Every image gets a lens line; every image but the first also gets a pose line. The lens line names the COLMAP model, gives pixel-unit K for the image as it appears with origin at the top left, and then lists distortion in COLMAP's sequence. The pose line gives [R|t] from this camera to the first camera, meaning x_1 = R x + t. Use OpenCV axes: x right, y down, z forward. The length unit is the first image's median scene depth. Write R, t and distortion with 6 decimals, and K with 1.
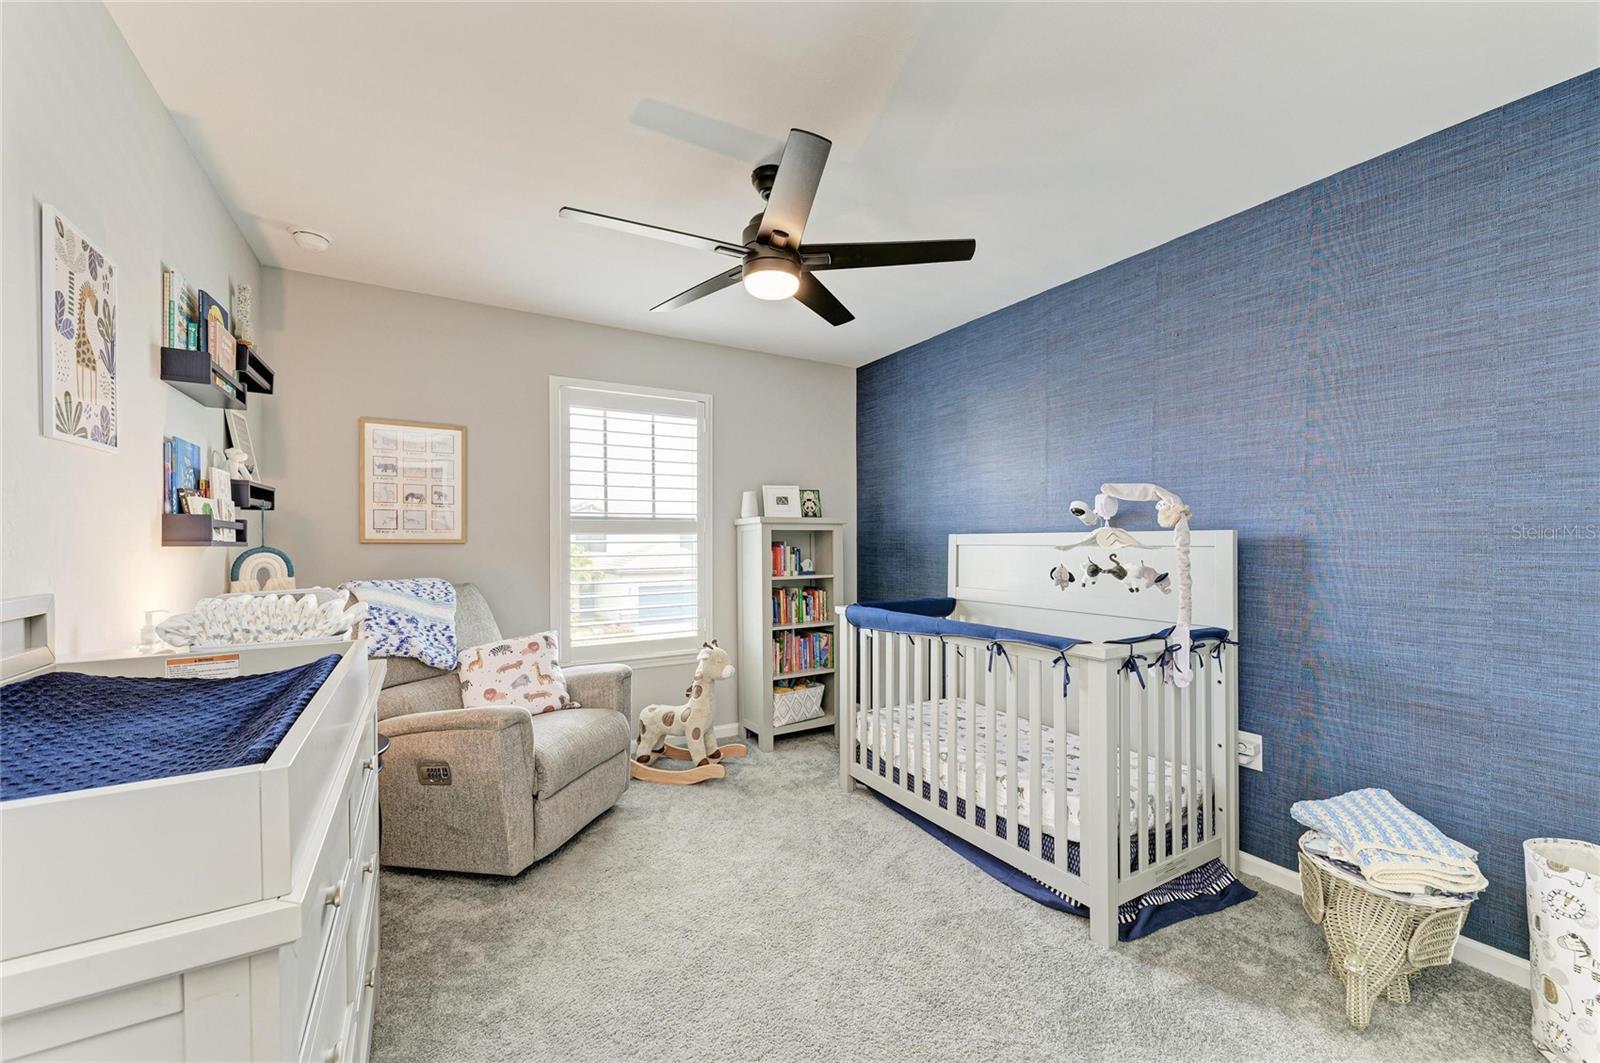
lens RADIAL K [[633.6, 0, 810.1], [0, 633.6, 536.7], [0, 0, 1]] dist [0.020565, -0.003972]
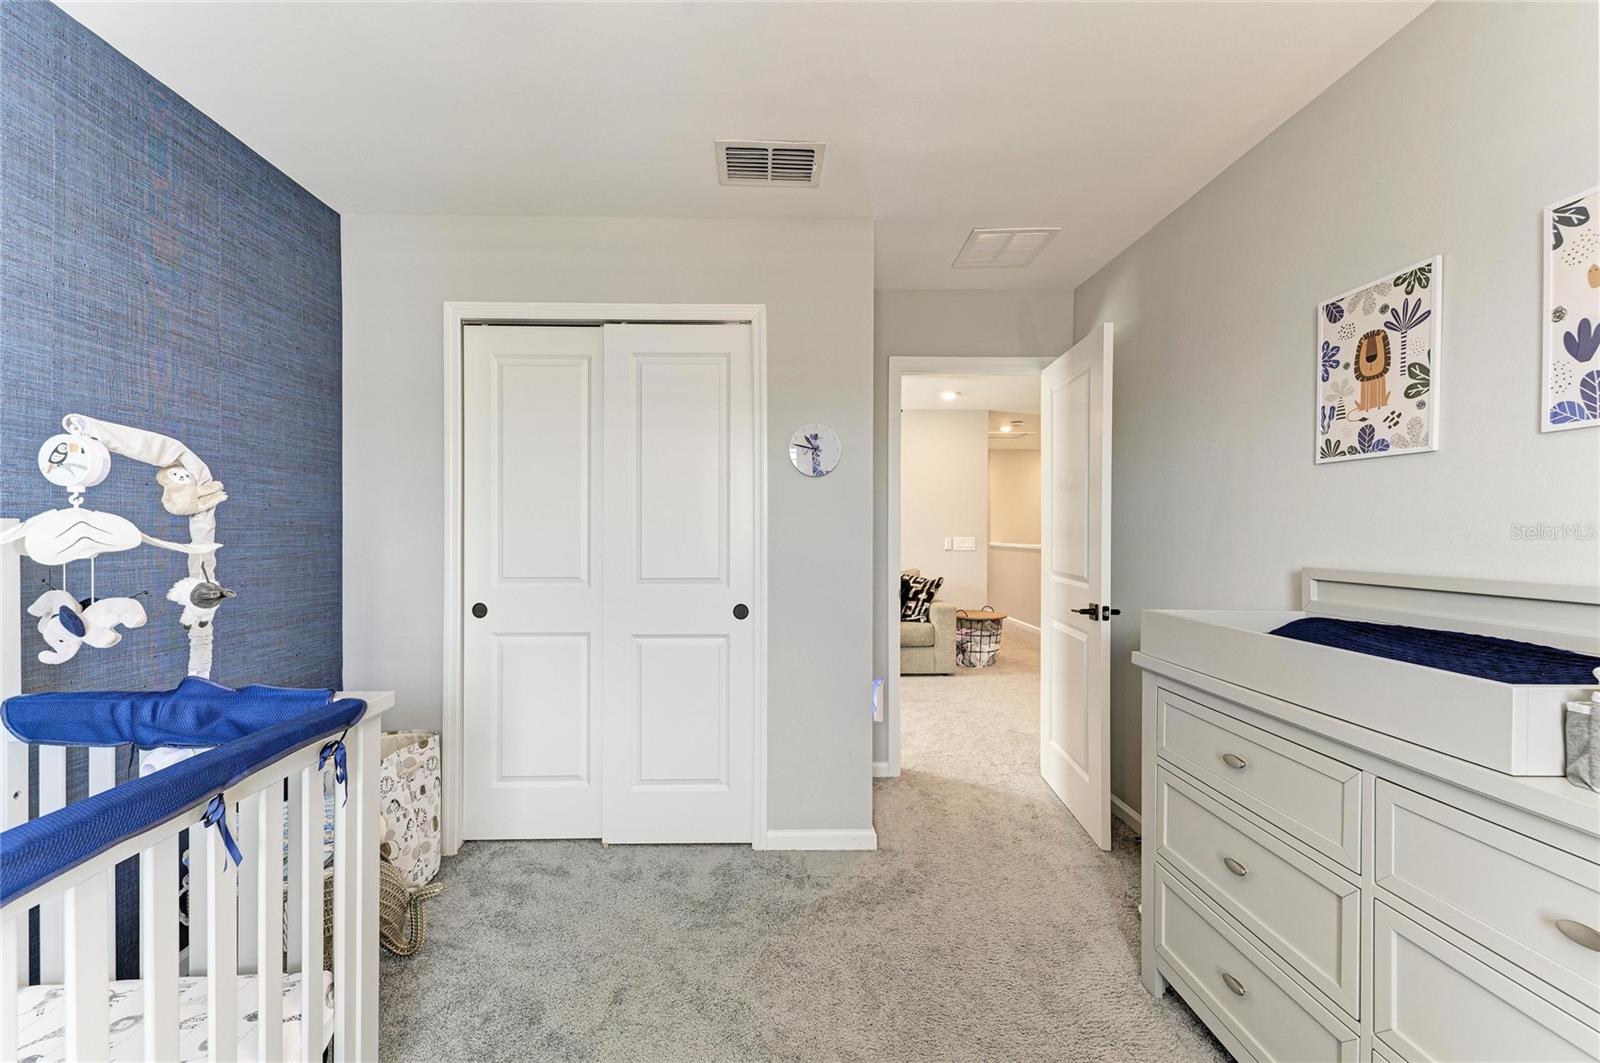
lens RADIAL K [[633.6, 0, 798.9], [0, 633.6, 539.9], [0, 0, 1]] dist [0.020565, -0.003972]
pose [[-0.871166, -0.006374, 0.490947, -0.234785], [-0.003589, 0.999972, 0.006615, 0.002693], [-0.490975, 0.004001, -0.871164, 1.223577]]
